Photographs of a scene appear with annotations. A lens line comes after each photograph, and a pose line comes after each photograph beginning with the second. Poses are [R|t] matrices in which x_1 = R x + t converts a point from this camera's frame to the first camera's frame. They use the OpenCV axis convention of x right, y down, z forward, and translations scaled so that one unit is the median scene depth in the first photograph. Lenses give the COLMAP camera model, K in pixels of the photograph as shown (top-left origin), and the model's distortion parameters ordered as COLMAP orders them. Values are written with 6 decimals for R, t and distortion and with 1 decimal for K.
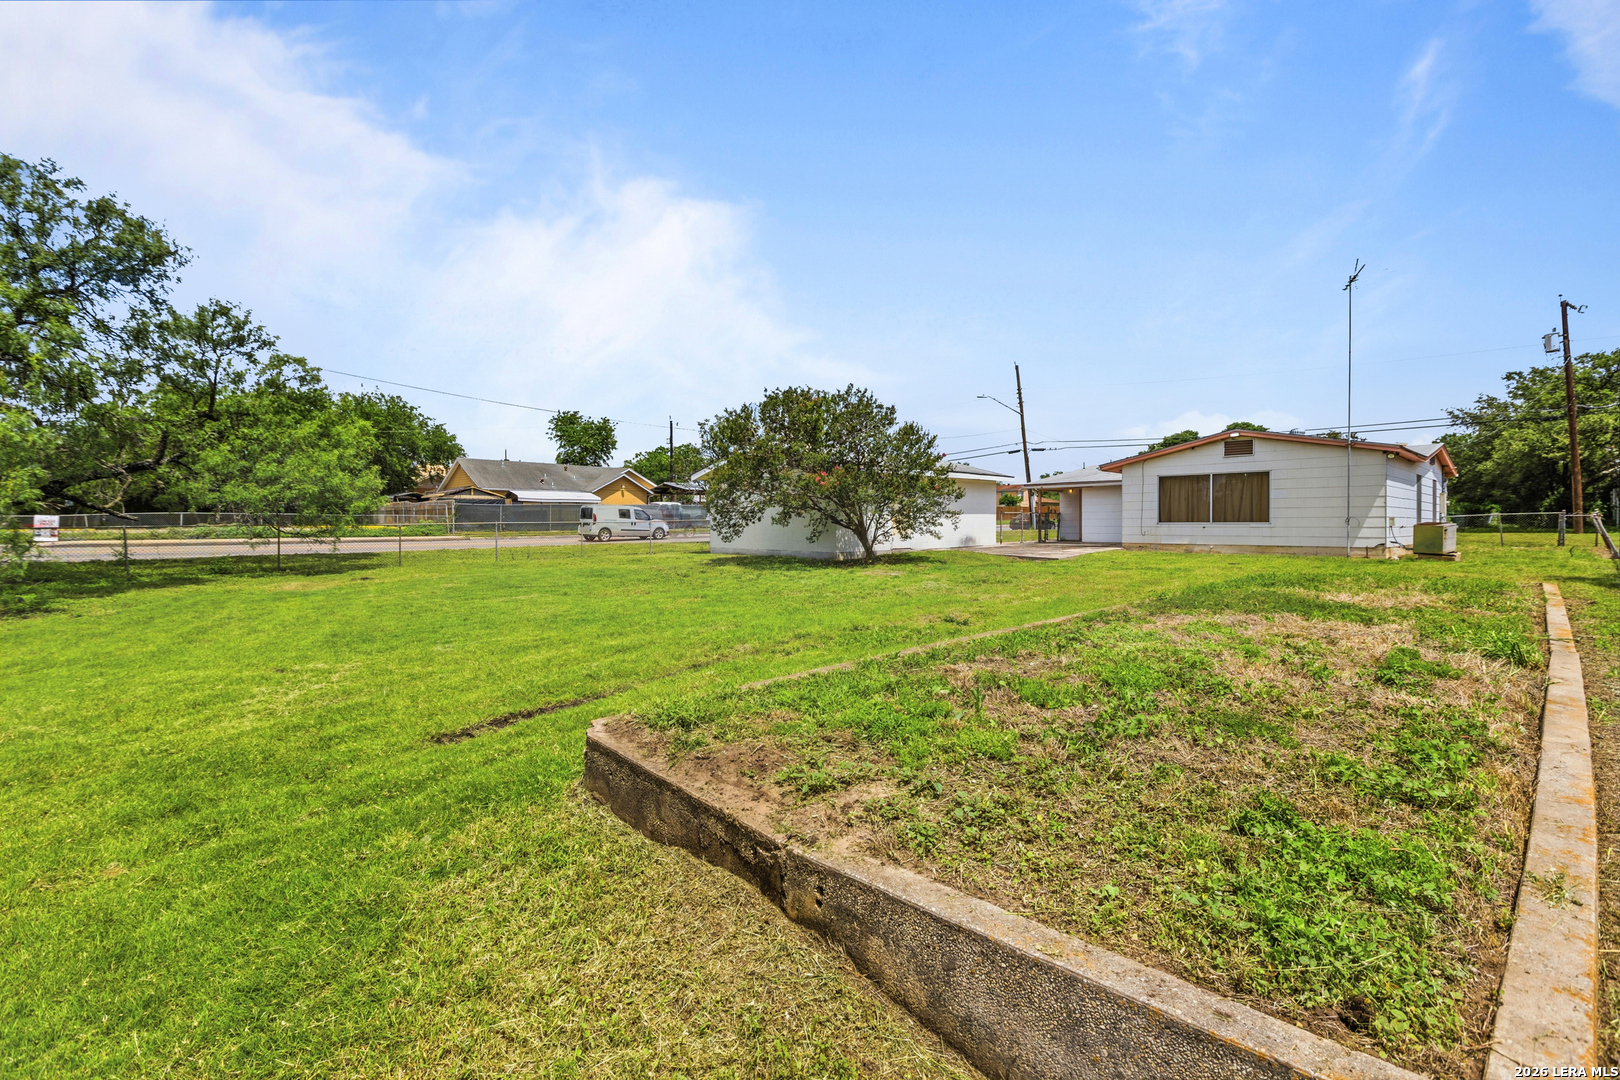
lens RADIAL K [[729.9, 0, 804.7], [0, 729.9, 525.4], [0, 0, 1]] dist [0.002274, 0.000026]
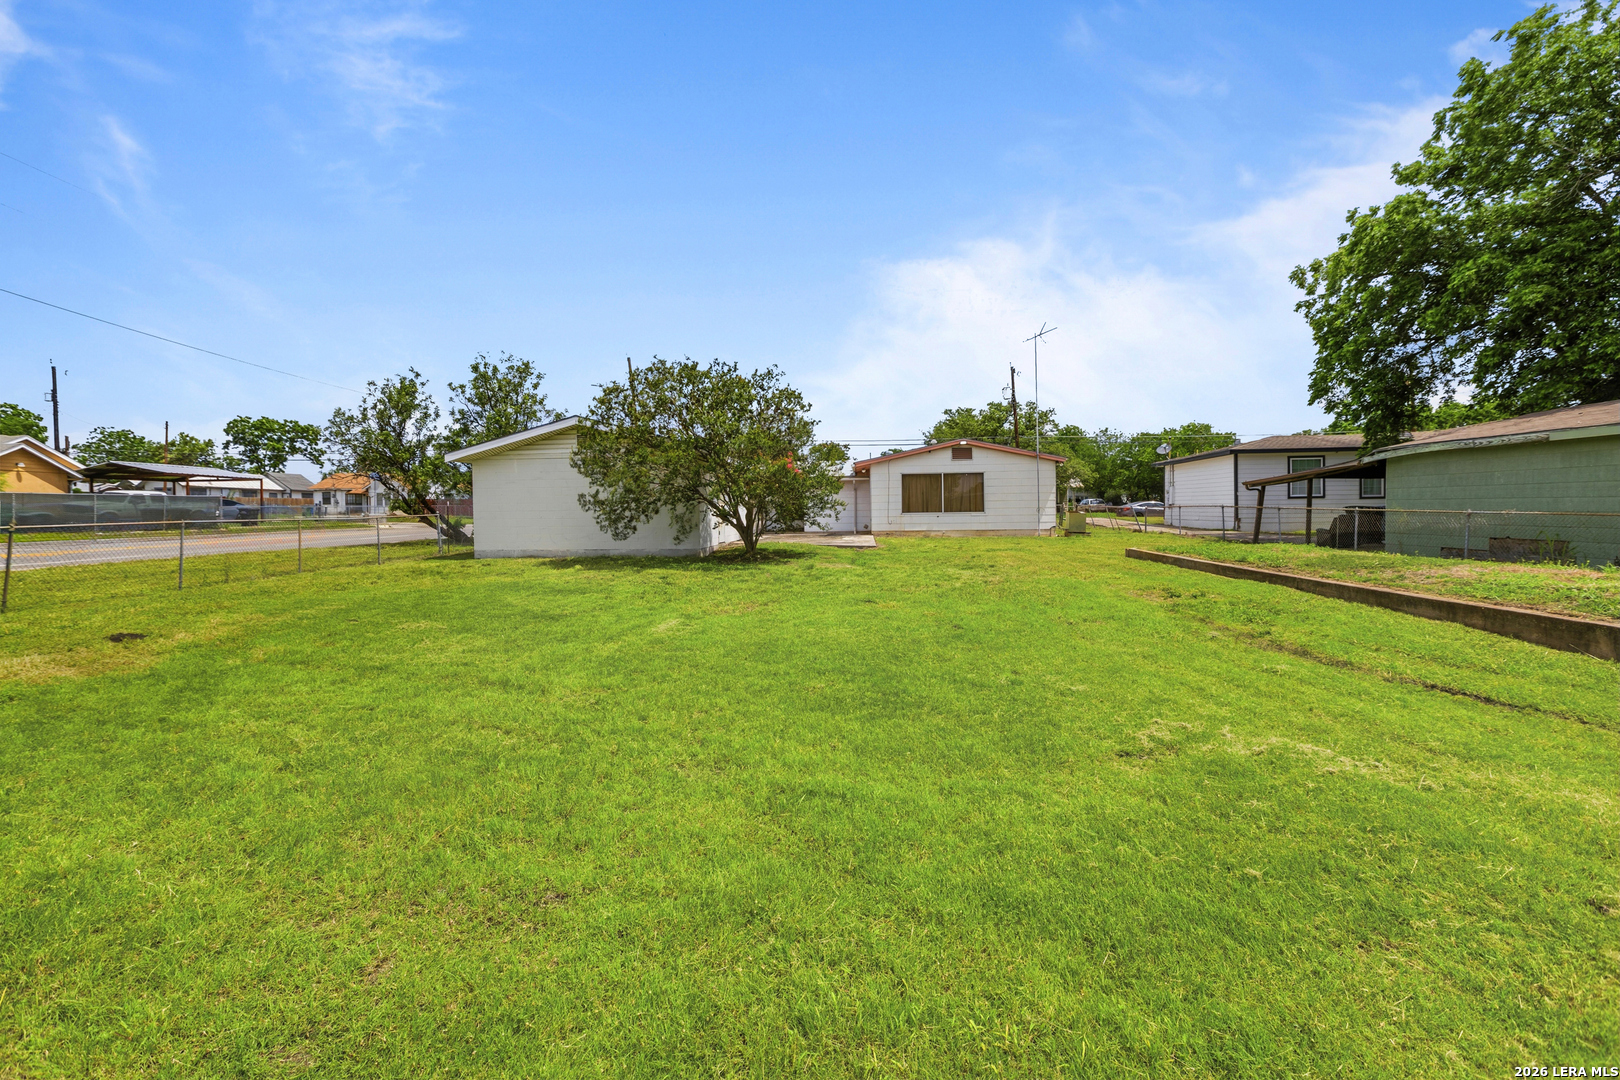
lens RADIAL K [[729.9, 0, 804.7], [0, 729.9, 525.4], [0, 0, 1]] dist [0.002274, 0.000026]
pose [[0.745443, -0.019852, 0.666274, -0.440582], [0.013984, 0.999802, 0.014144, -0.002759], [-0.666423, -0.001226, 0.745573, 0.236098]]
